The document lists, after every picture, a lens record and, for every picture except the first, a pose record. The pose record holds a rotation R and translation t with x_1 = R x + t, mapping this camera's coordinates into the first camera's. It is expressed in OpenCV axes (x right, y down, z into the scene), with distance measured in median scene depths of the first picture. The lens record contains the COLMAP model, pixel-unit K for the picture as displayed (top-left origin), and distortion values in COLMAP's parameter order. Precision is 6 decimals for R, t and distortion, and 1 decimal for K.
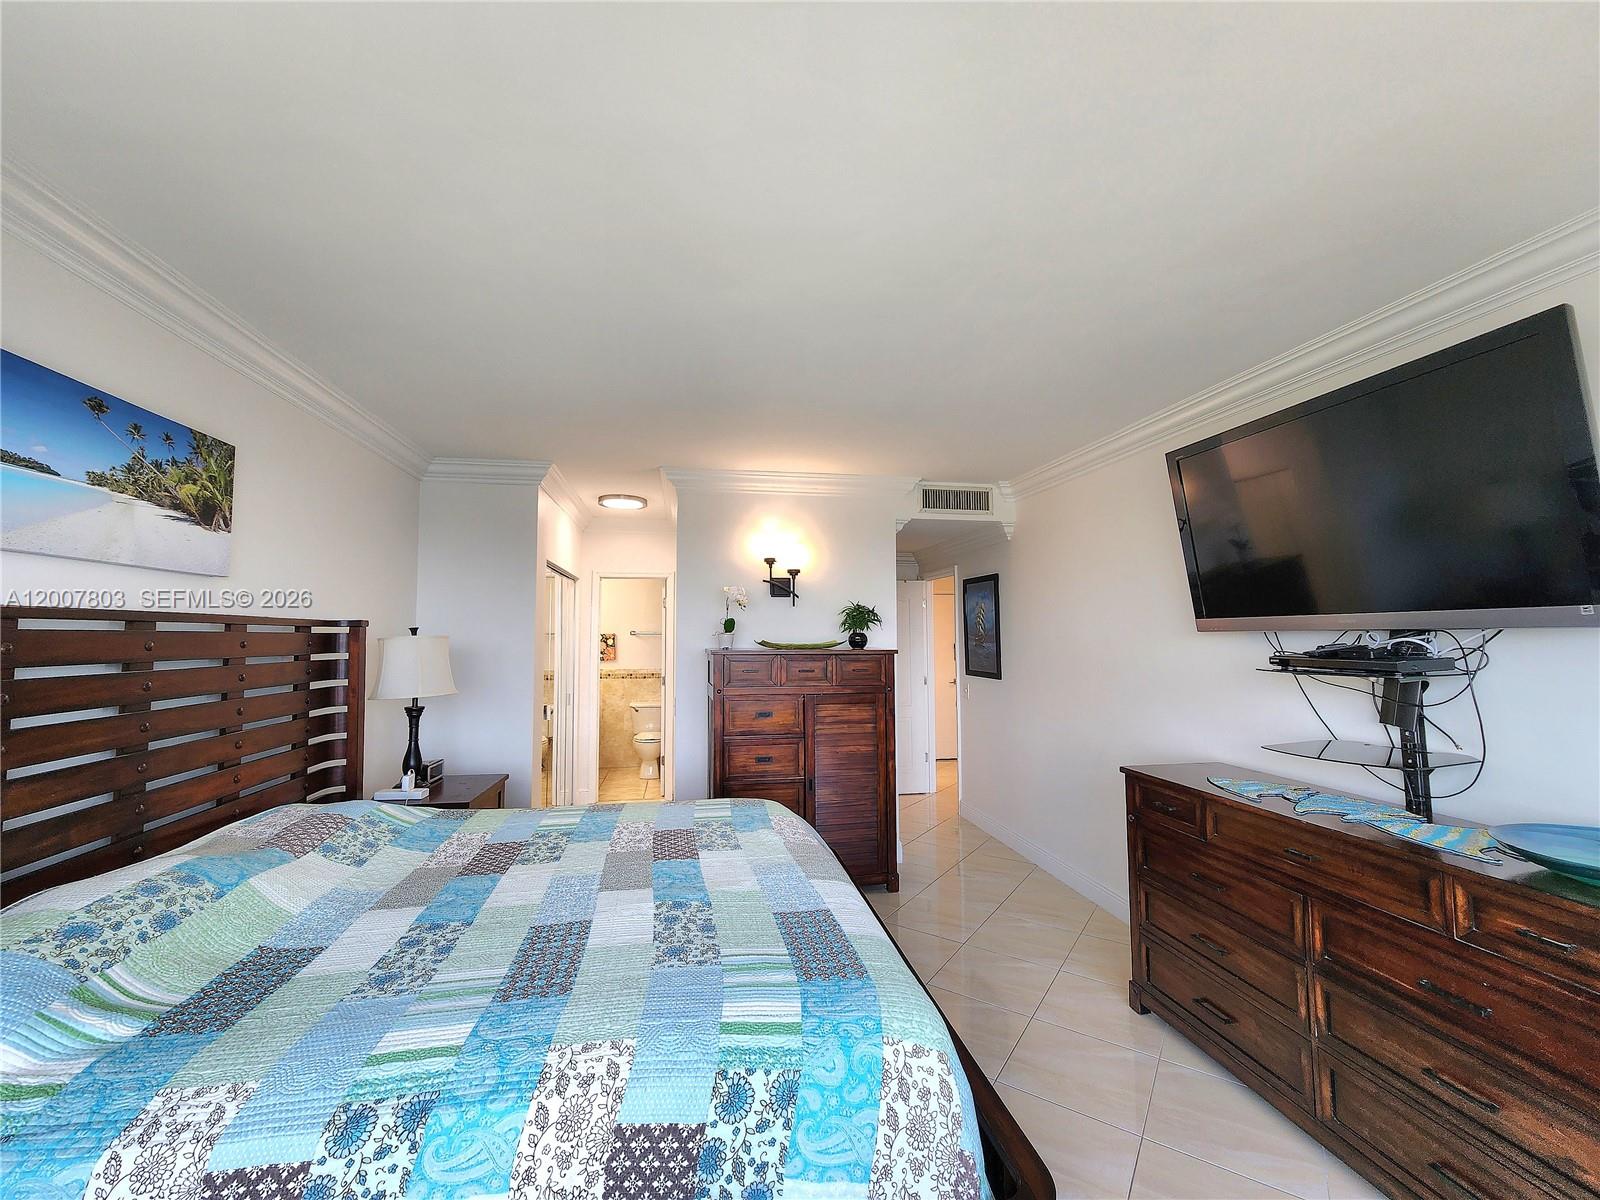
lens RADIAL K [[656.3, 0, 801.0], [0, 656.3, 589.6], [0, 0, 1]] dist [0.000558, 0.001106]
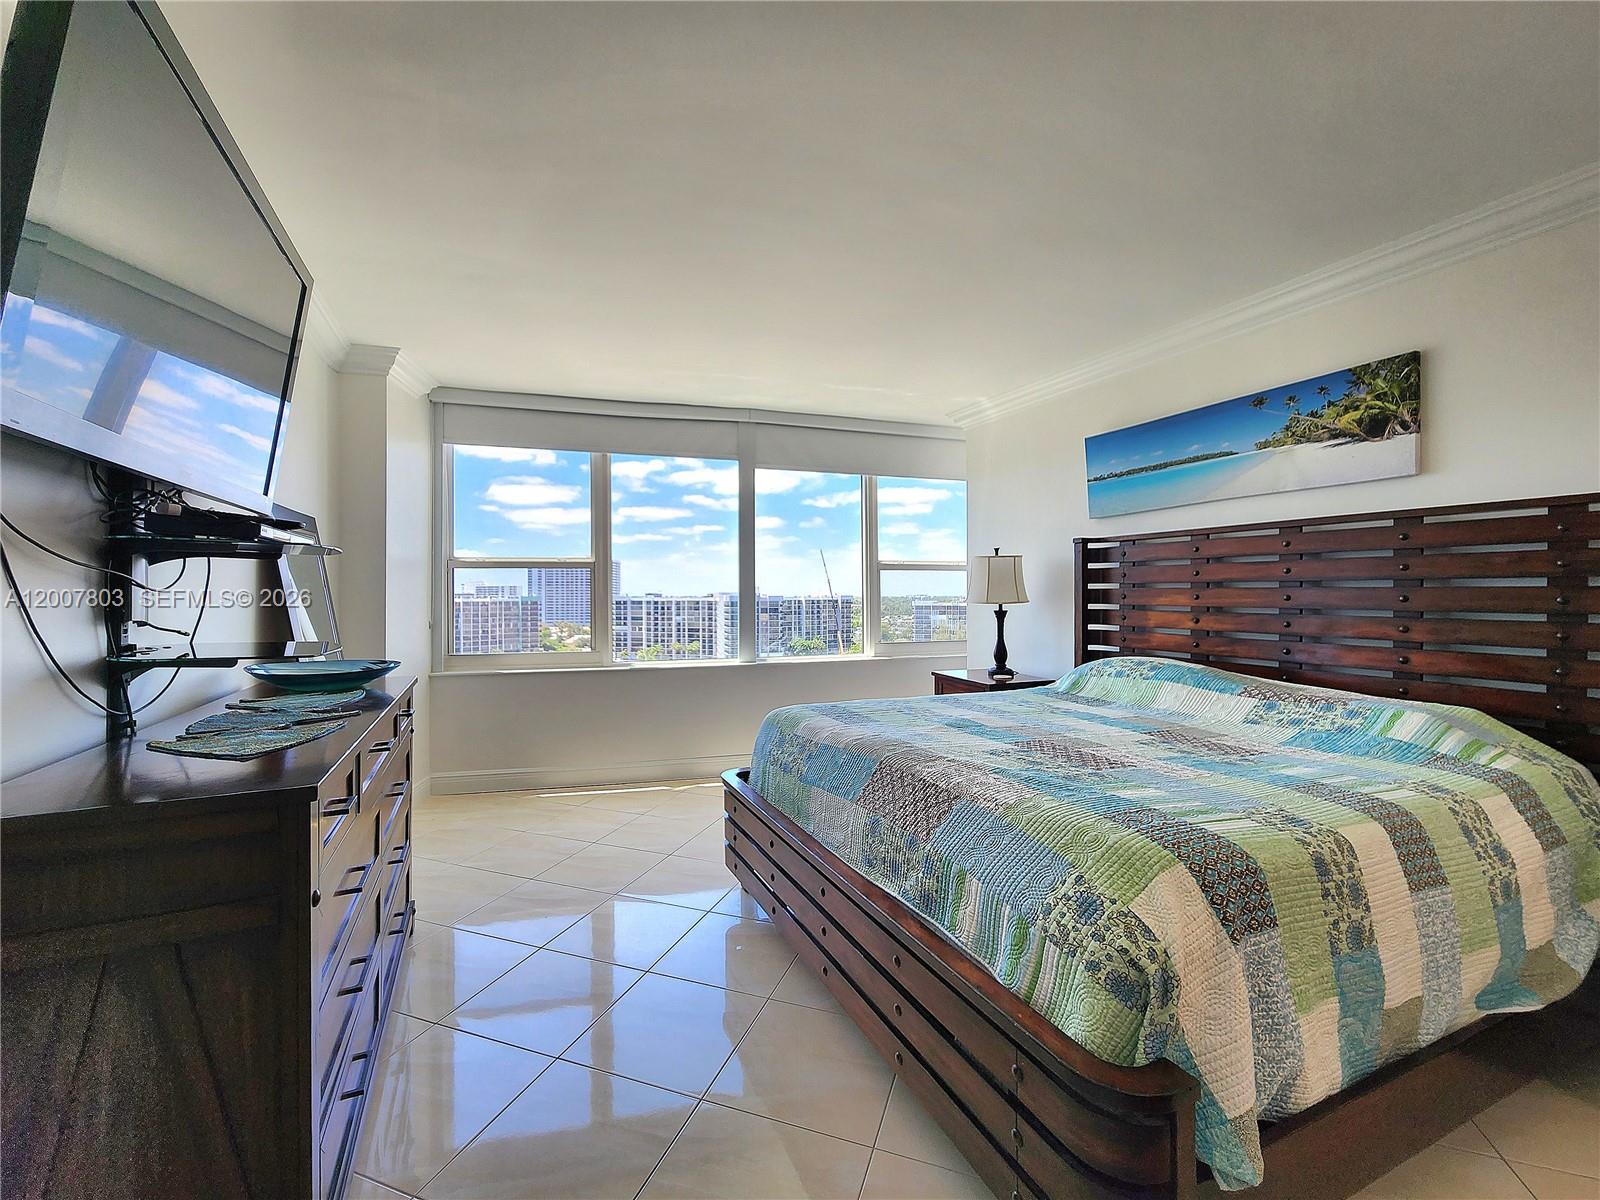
lens RADIAL K [[650.2, 0, 796.1], [0, 650.2, 599.4], [0, 0, 1]] dist [-0.001405, -0.000059]
pose [[-0.965914, 0.003244, -0.258843, 0.411933], [0.019744, 0.997932, -0.061173, 0.249104], [0.258109, -0.064199, -0.963980, 1.892280]]
